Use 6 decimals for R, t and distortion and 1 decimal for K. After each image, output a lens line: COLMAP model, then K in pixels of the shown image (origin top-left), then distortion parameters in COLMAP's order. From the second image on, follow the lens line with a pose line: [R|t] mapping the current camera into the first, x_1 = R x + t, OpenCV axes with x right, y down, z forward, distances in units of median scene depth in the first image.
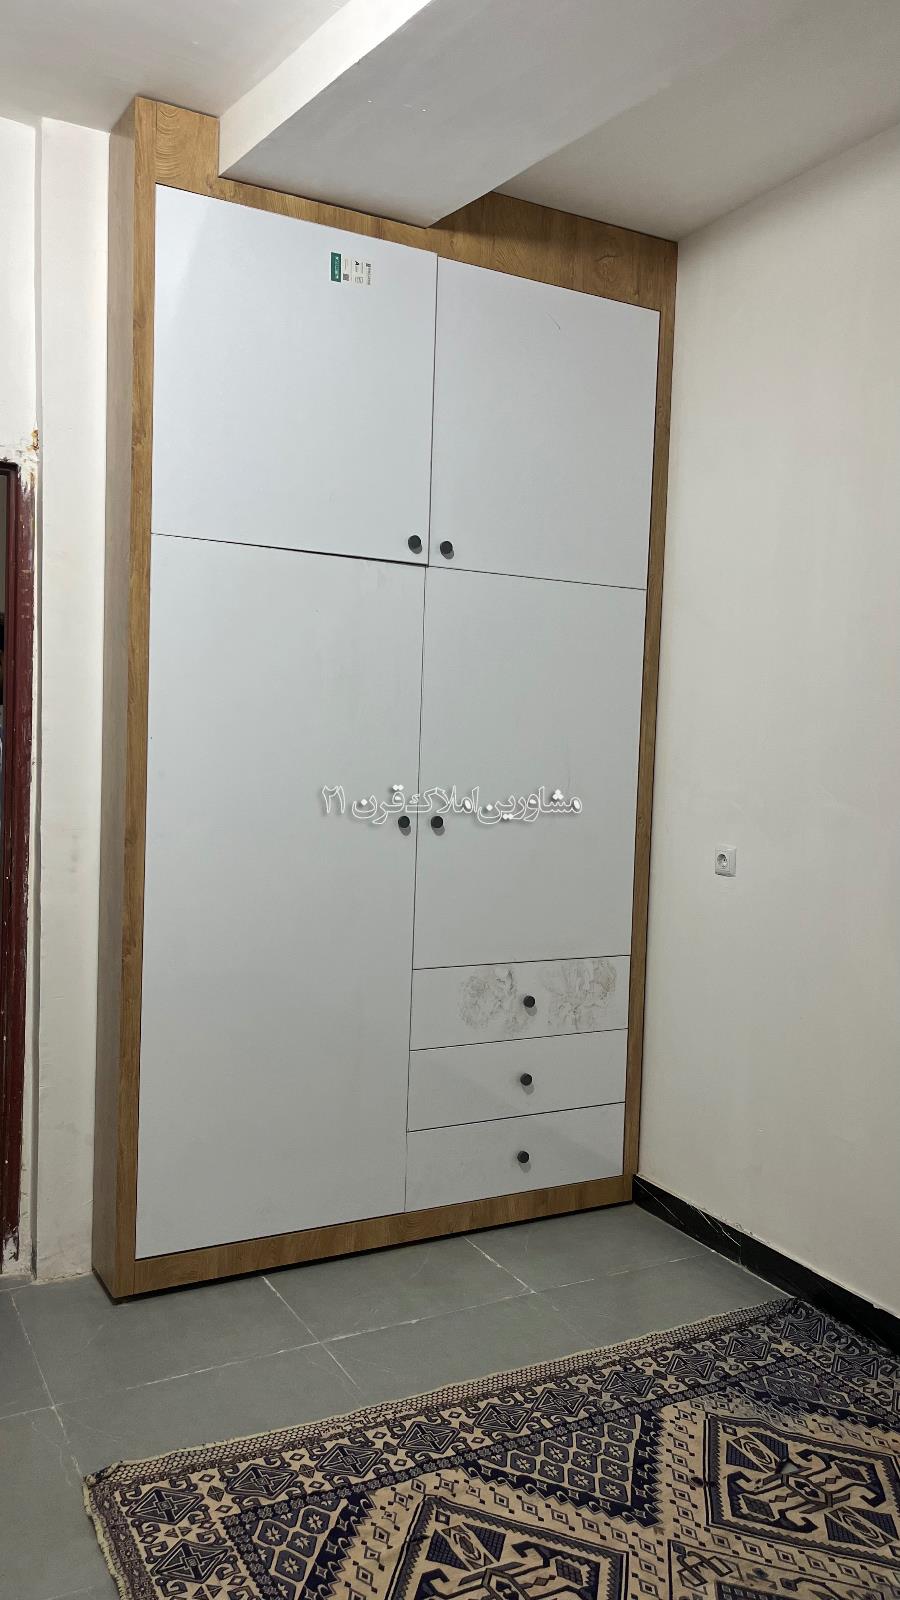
lens RADIAL K [[1219.3, 0, 449.7], [0, 1219.3, 766.1], [0, 0, 1]] dist [0.002319, 0.000169]
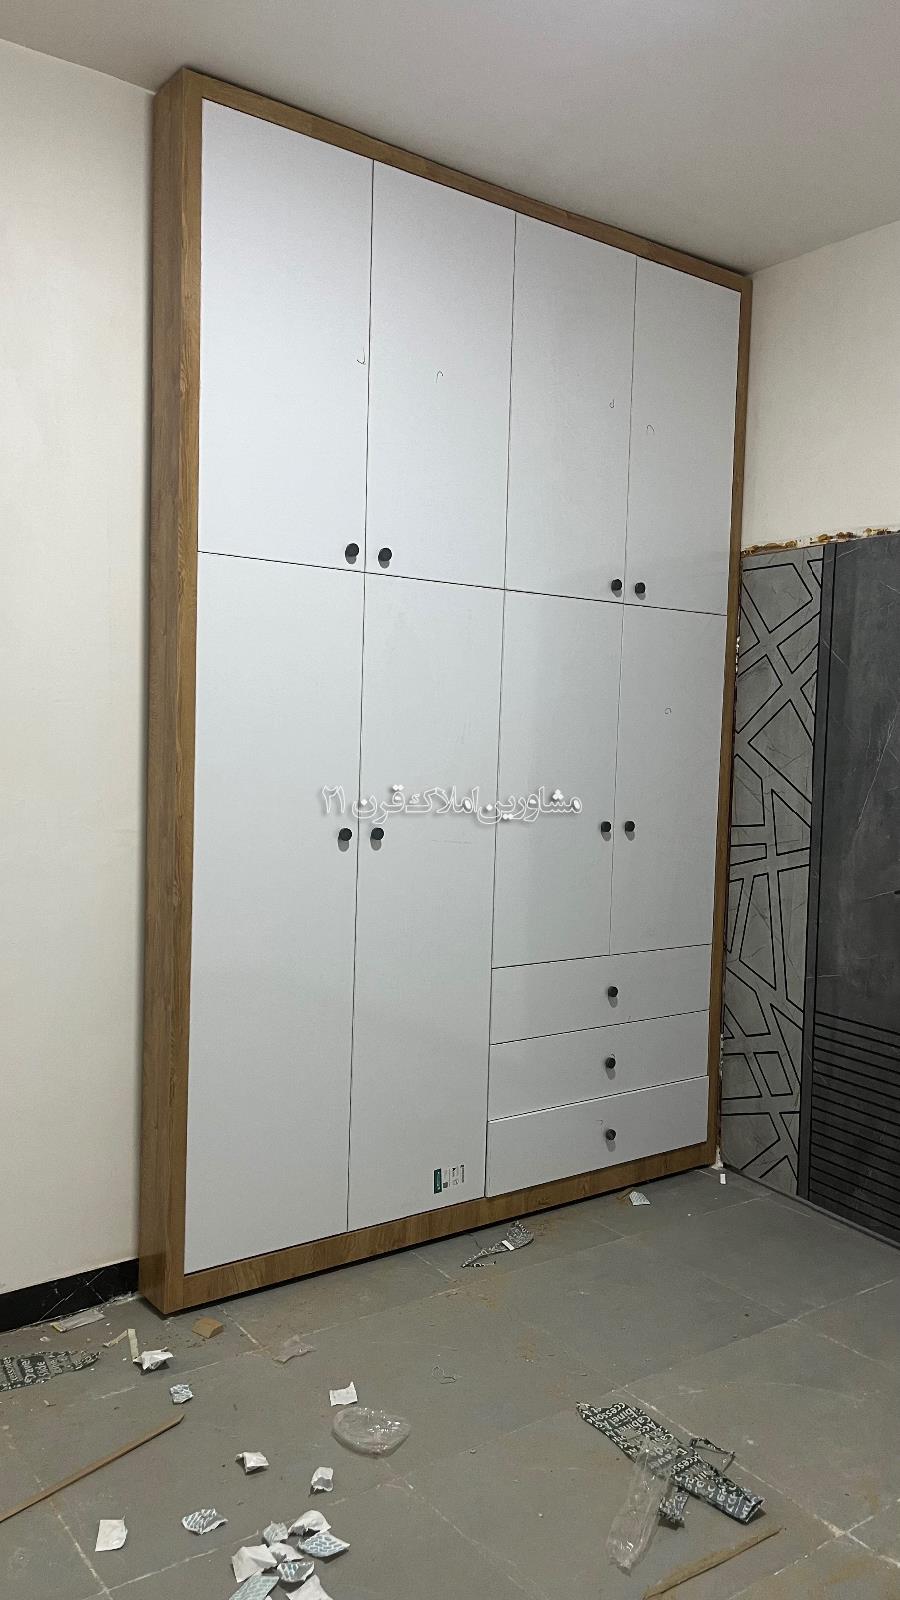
lens RADIAL K [[1326.2, 0, 466.0], [0, 1326.2, 806.0], [0, 0, 1]] dist [0.034861, -0.003555]
pose [[0.985099, -0.024554, 0.170224, -0.206810], [0.020436, 0.999456, 0.025902, -0.005076], [-0.170767, -0.022037, 0.985065, -0.114414]]
